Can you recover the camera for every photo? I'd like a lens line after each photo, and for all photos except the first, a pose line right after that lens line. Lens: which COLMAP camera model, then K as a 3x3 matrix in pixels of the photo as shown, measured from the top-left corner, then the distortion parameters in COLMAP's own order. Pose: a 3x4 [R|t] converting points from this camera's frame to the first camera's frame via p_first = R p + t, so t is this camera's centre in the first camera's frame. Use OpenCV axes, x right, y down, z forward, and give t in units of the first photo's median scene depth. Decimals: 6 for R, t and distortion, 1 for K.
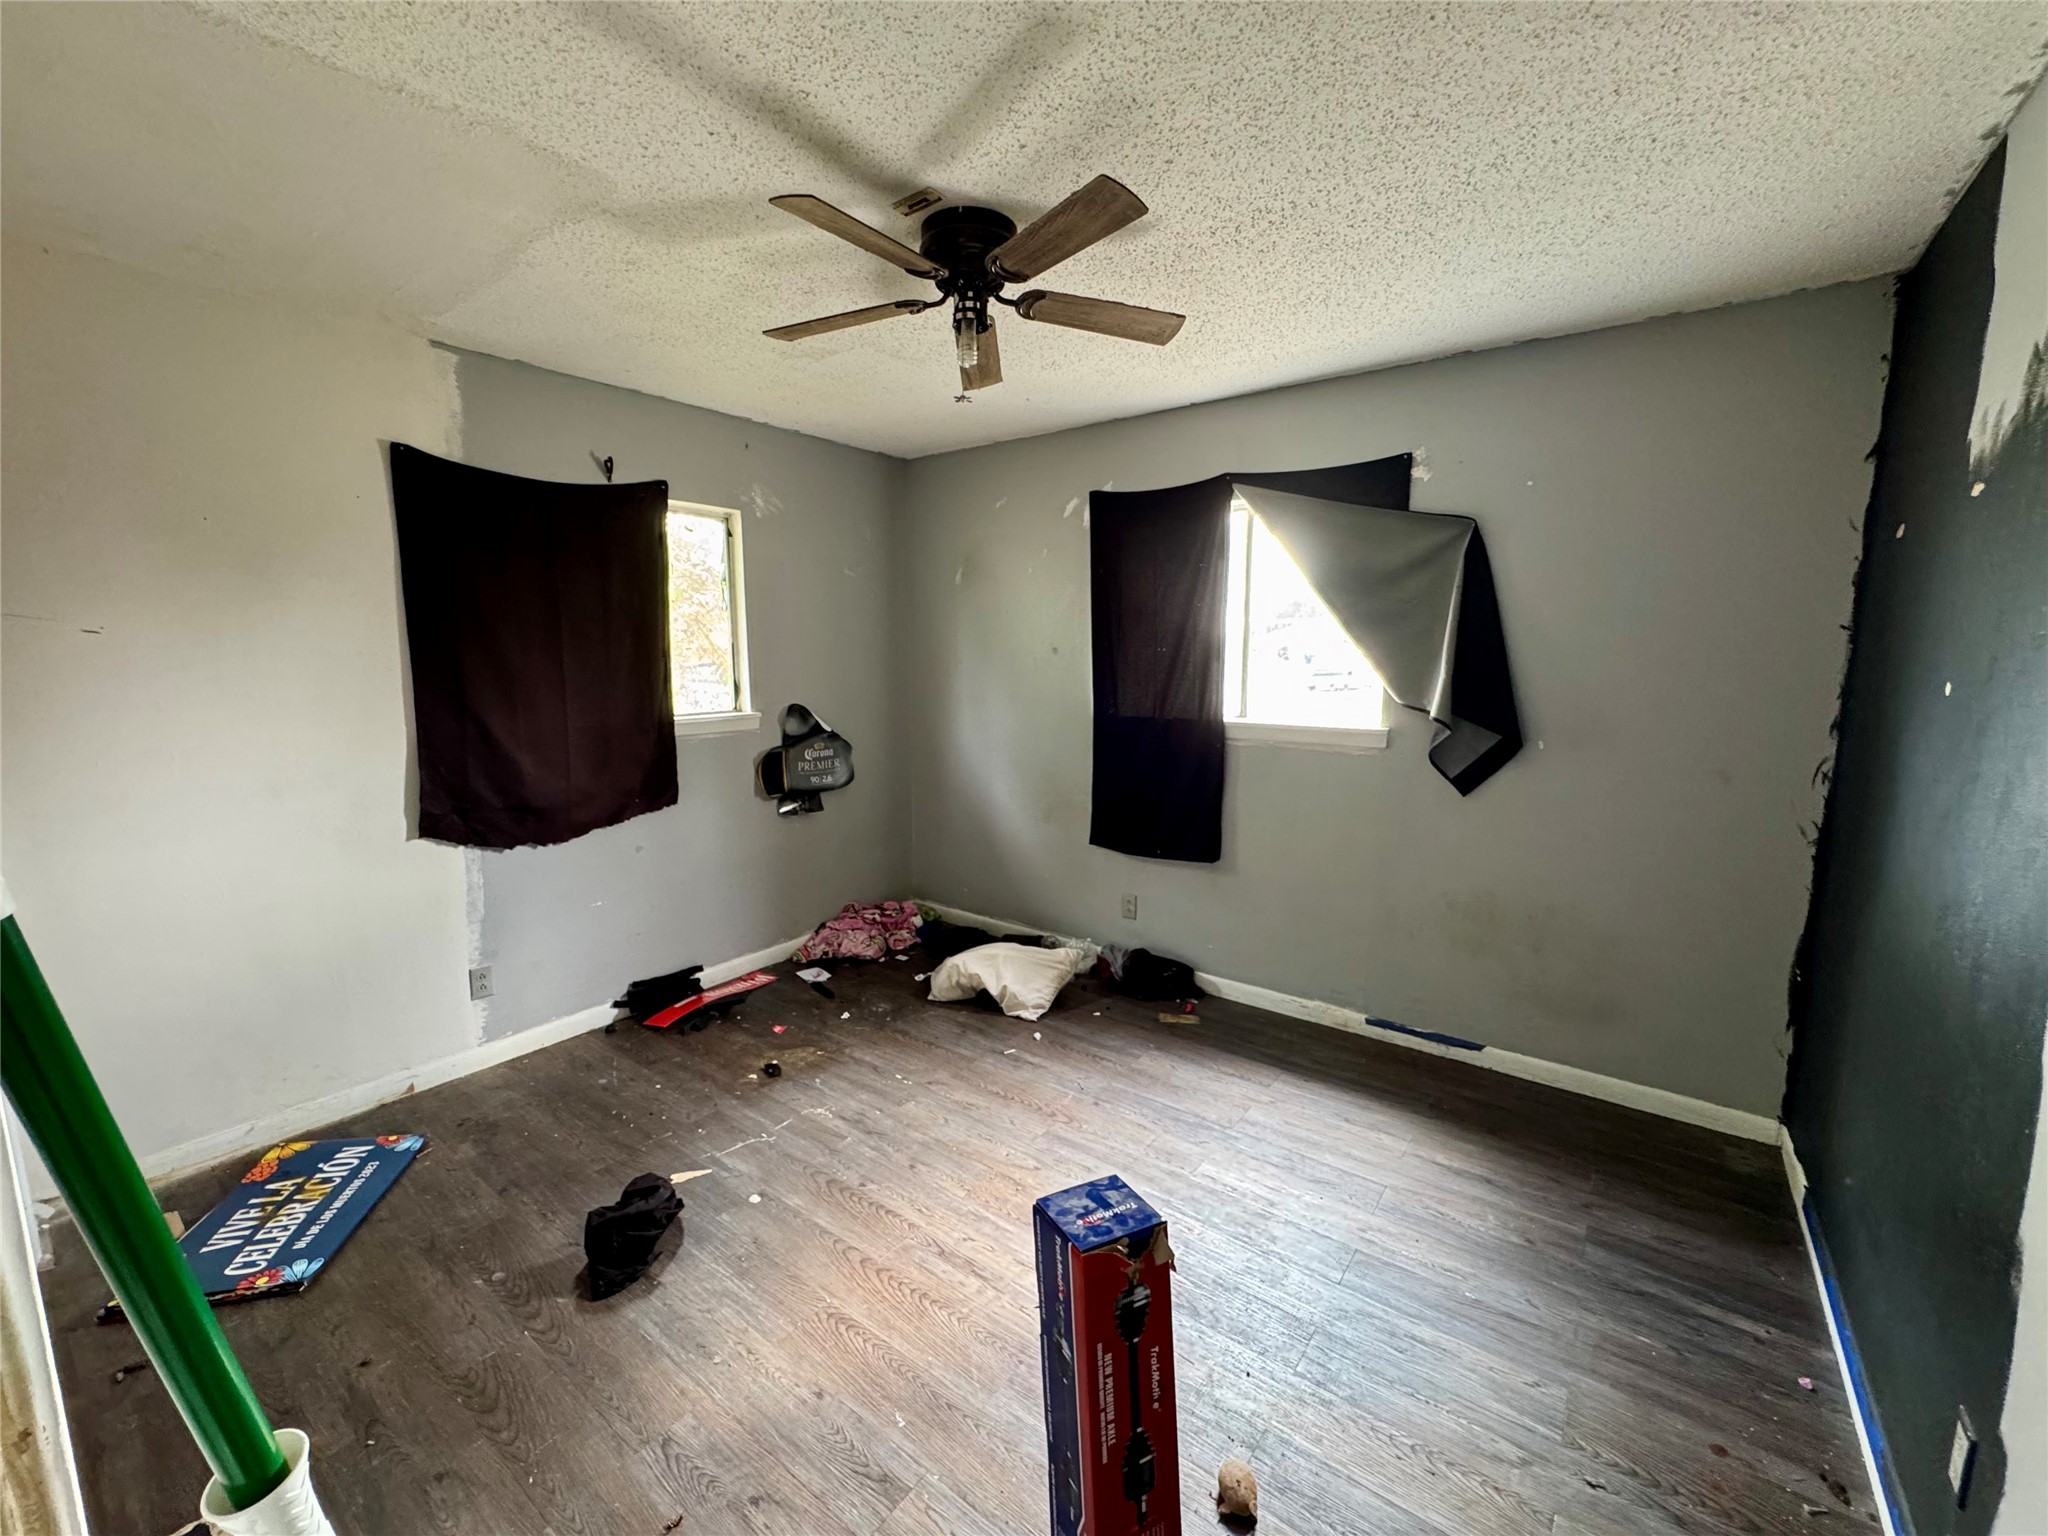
lens RADIAL K [[820.1, 0, 1029.0], [0, 820.1, 768.2], [0, 0, 1]] dist [0.002385, 0.000238]
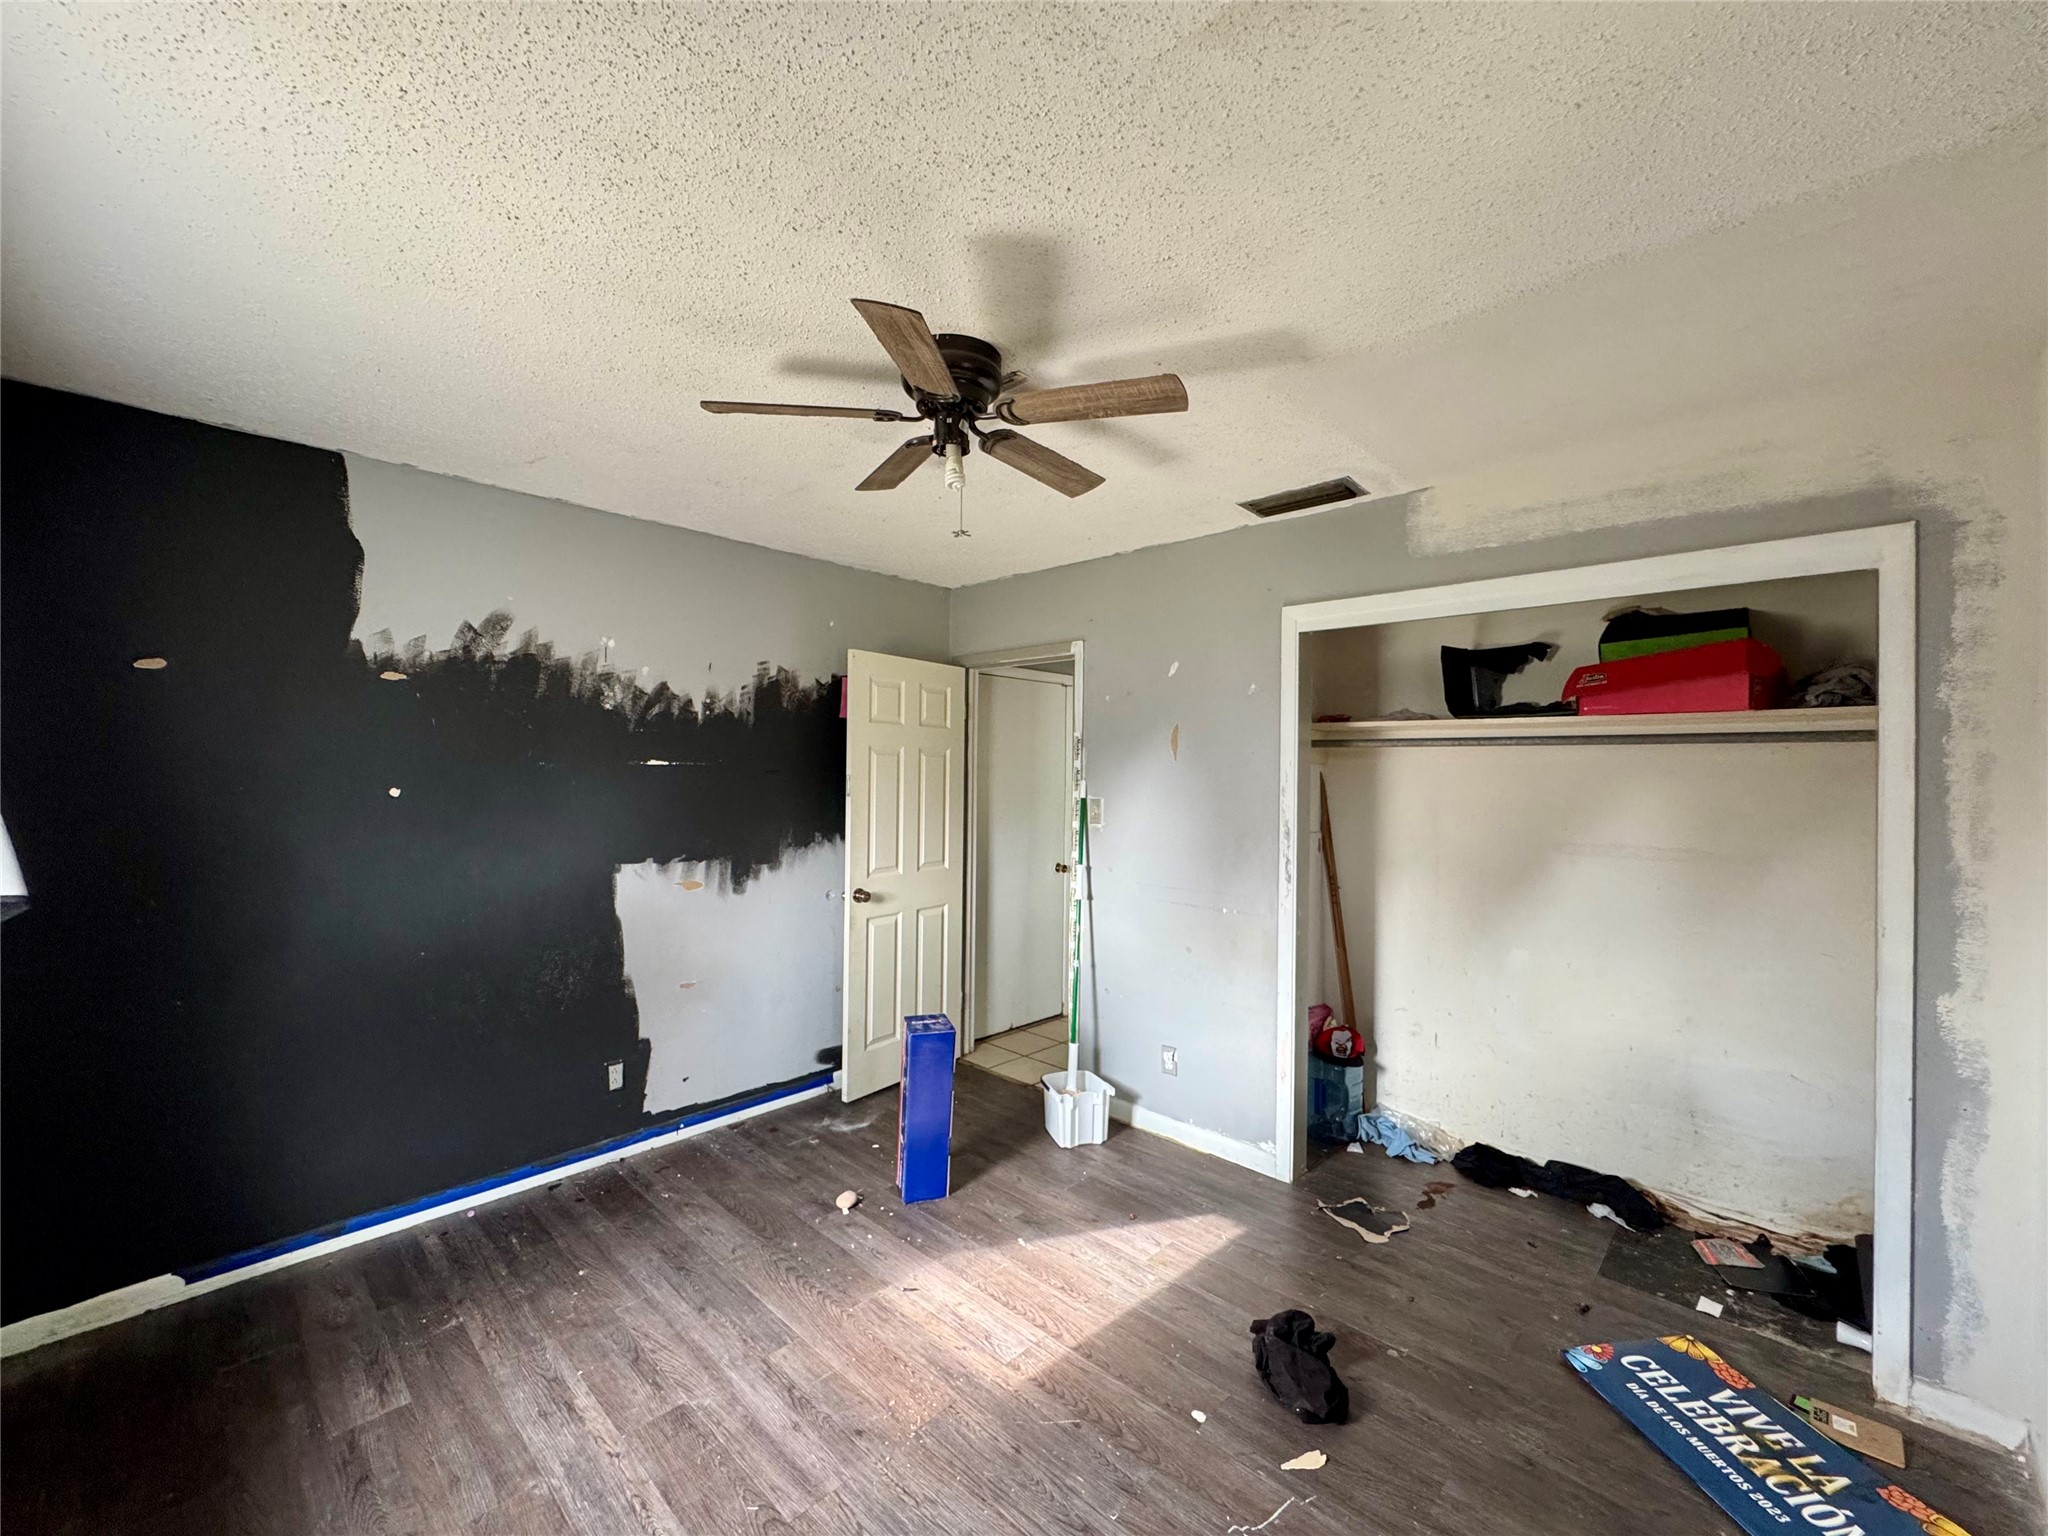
lens RADIAL K [[820.1, 0, 1022.1], [0, 820.1, 770.4], [0, 0, 1]] dist [0.002385, 0.000238]
pose [[-0.992396, -0.012244, 0.122472, -0.255744], [0.004960, 0.990254, 0.139187, -0.268948], [-0.122982, 0.138736, -0.982664, 1.826250]]
